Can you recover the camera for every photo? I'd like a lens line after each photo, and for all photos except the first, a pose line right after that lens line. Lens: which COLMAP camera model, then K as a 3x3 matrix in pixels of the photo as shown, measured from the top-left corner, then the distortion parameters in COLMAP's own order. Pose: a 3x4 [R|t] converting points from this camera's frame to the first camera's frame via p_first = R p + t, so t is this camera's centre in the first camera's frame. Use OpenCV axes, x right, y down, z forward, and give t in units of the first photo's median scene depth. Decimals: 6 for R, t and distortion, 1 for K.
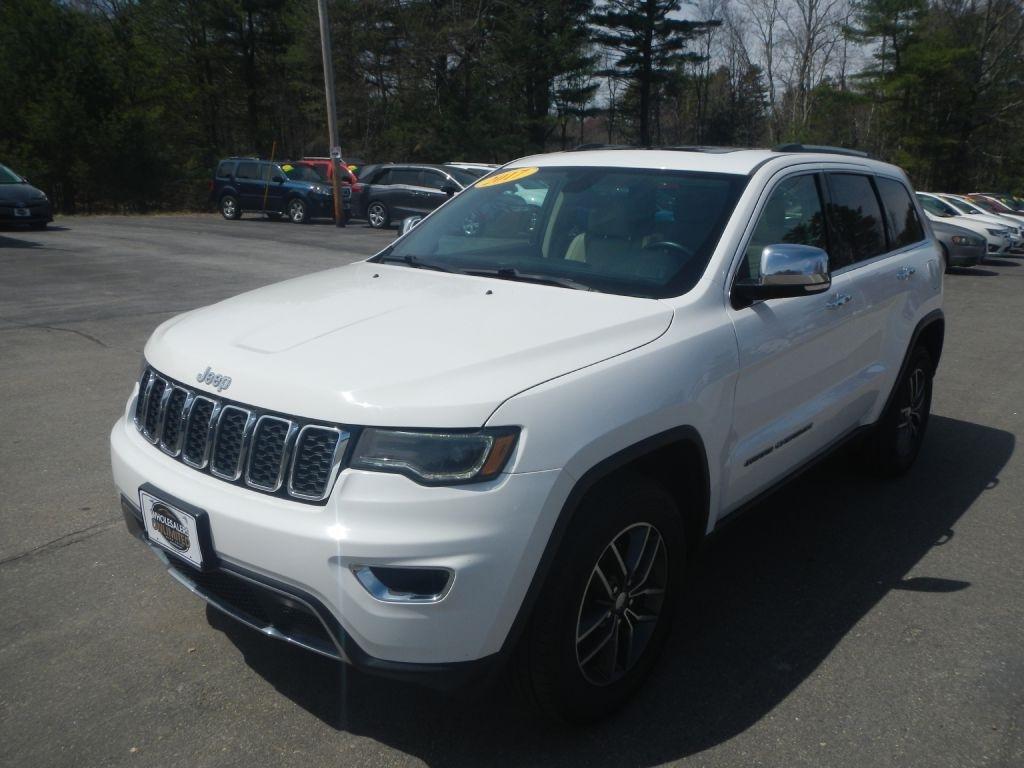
lens RADIAL K [[841.6, 0, 512.0], [0, 841.6, 384.0], [0, 0, 1]] dist [-0.009574, -0.004165]
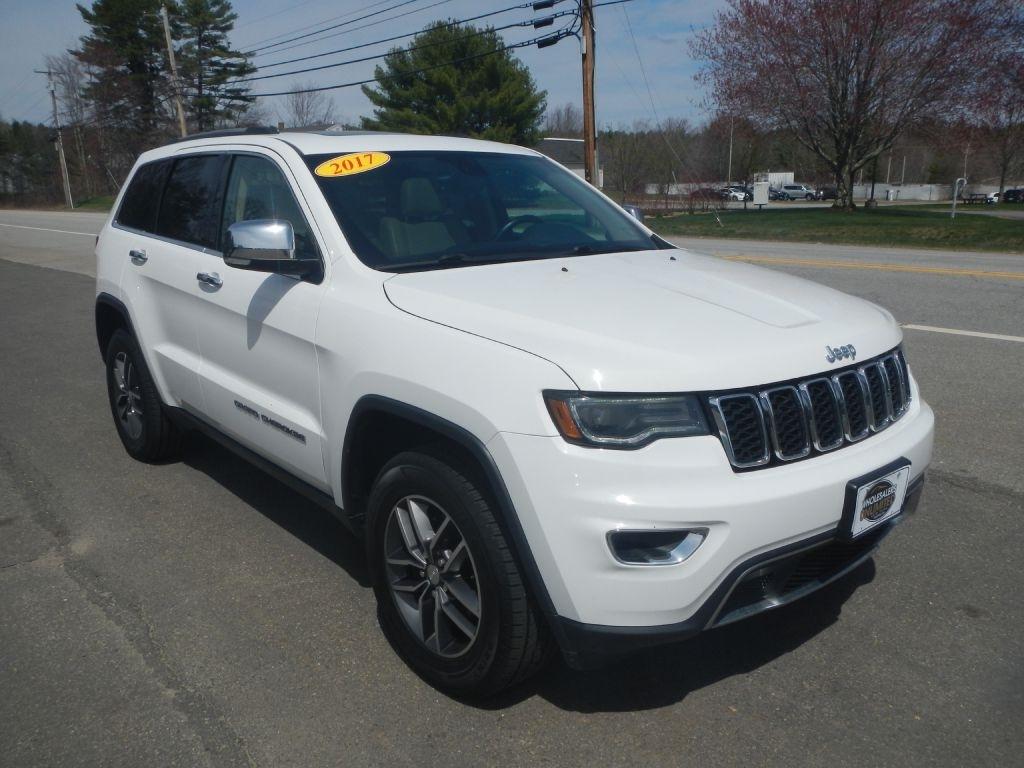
lens RADIAL K [[838.3, 0, 512.0], [0, 838.3, 384.0], [0, 0, 1]] dist [-0.006831, -0.003516]
pose [[0.154587, -0.256256, 0.954168, -0.121200], [0.253402, 0.943754, 0.212405, -0.024865], [-0.954929, 0.208953, 0.210828, 0.102384]]
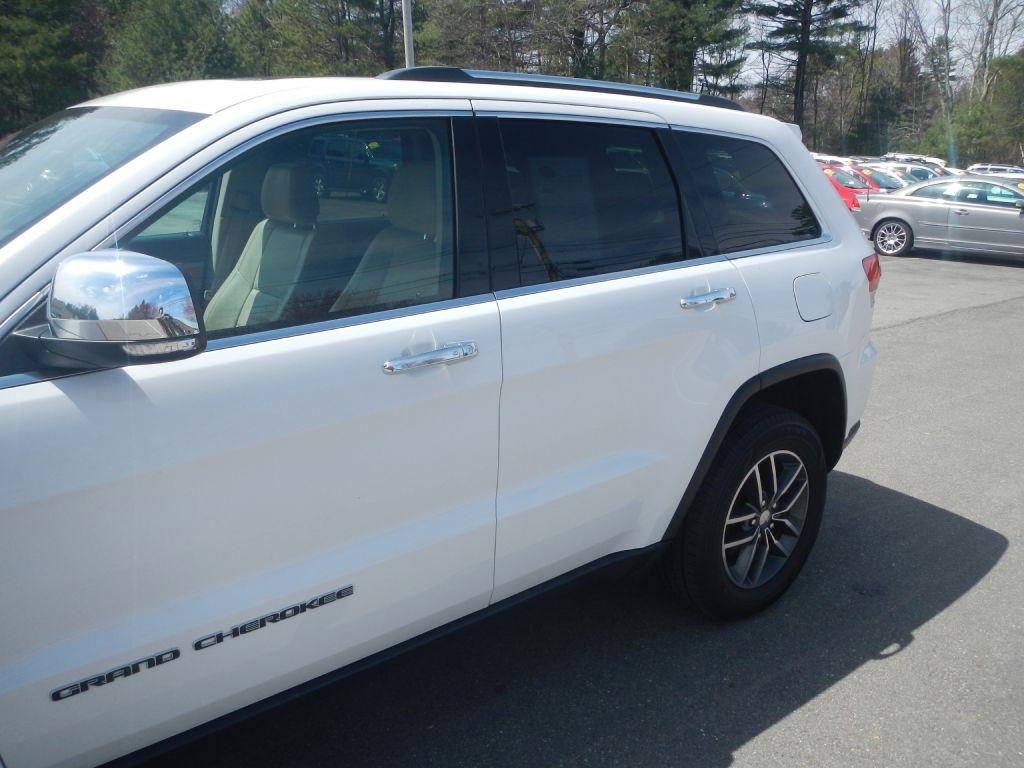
lens RADIAL K [[848.2, 0, 512.0], [0, 848.2, 384.0], [0, 0, 1]] dist [0.000693, -0.004969]
pose [[0.984198, 0.048992, -0.170160, 0.068664], [-0.045697, 0.998685, 0.023228, -0.012334], [0.171074, -0.015085, 0.985143, 0.061371]]
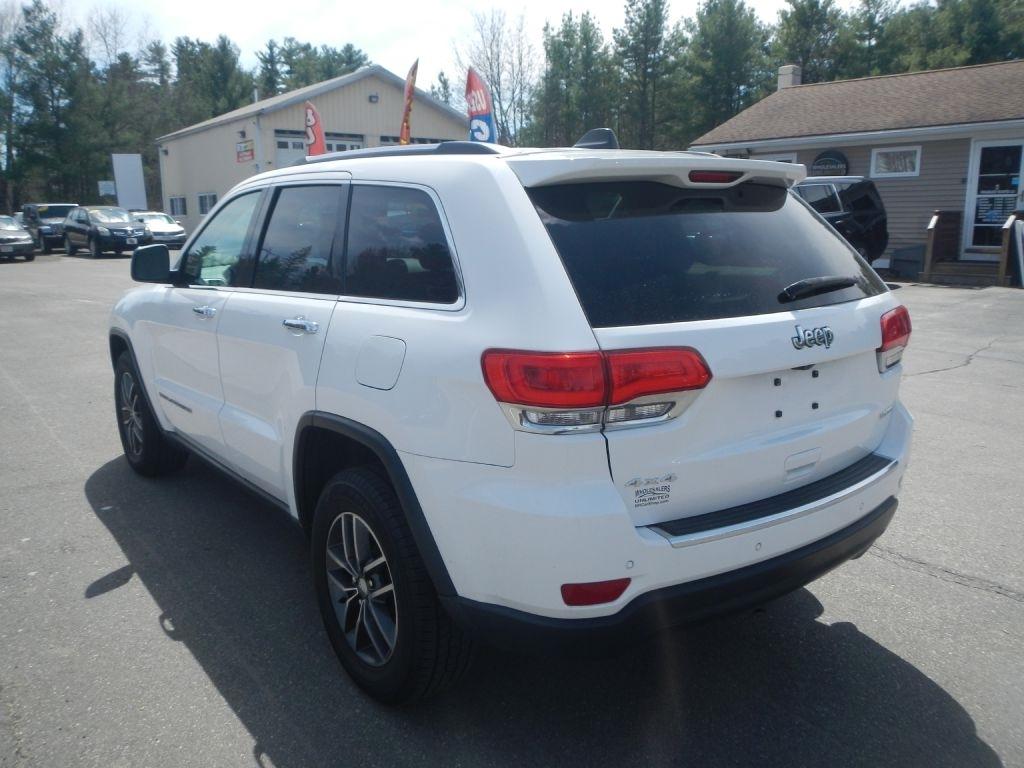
lens RADIAL K [[802.0, 0, 488.7], [0, 802.0, 382.6], [0, 0, 1]] dist [0.003845, -0.001098]
pose [[-0.199231, 0.189797, -0.961397, 0.164378], [-0.238597, 0.942146, 0.235440, -0.042077], [0.950462, 0.276293, -0.142420, 0.190421]]
